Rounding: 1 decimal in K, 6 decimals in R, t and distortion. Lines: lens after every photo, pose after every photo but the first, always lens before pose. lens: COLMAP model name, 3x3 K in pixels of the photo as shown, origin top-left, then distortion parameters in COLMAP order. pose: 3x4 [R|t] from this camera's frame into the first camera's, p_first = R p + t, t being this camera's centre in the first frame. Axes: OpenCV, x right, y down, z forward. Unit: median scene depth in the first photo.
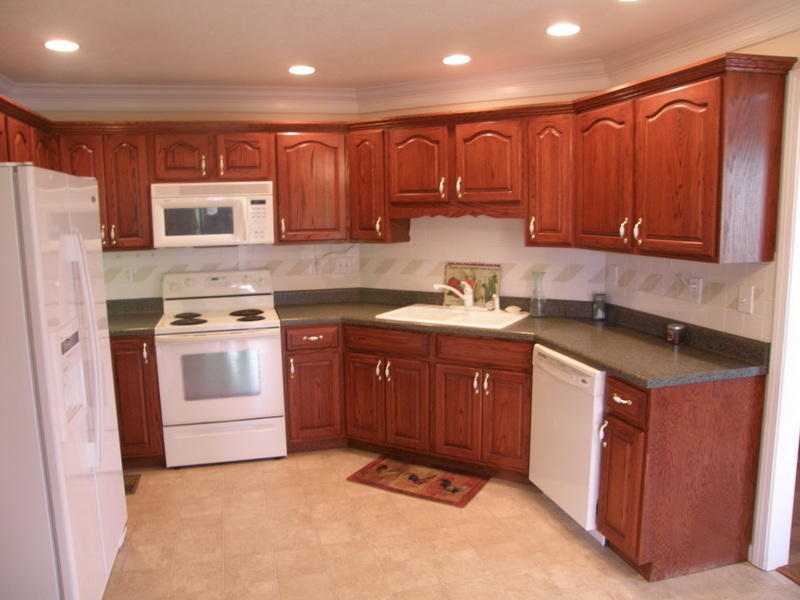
lens RADIAL K [[634.9, 0, 387.5], [0, 634.9, 299.2], [0, 0, 1]] dist [-0.181359, 0.161370]
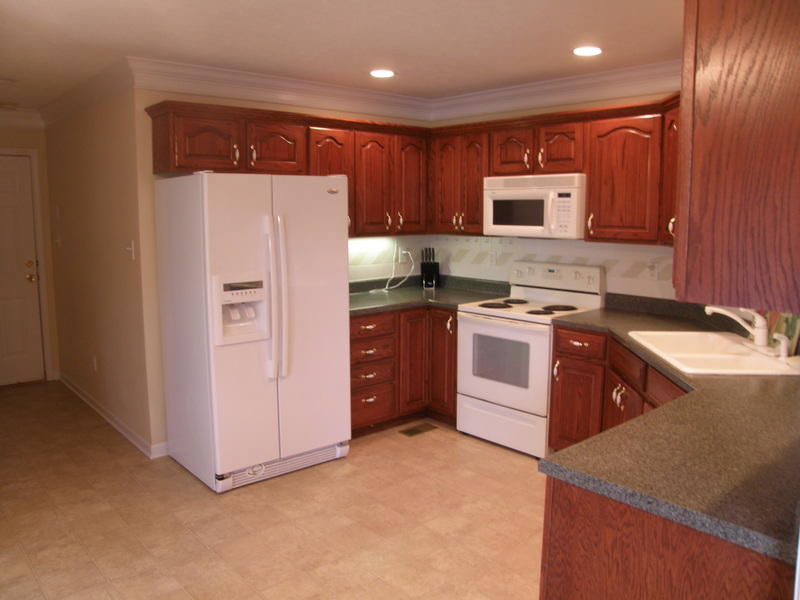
lens RADIAL K [[634.9, 0, 387.5], [0, 634.9, 299.2], [0, 0, 1]] dist [-0.181359, 0.161370]
pose [[0.447652, 0.140220, -0.883146, 0.548045], [-0.133862, 0.987008, 0.088858, -0.045561], [0.884132, 0.078442, 0.460606, 0.331092]]
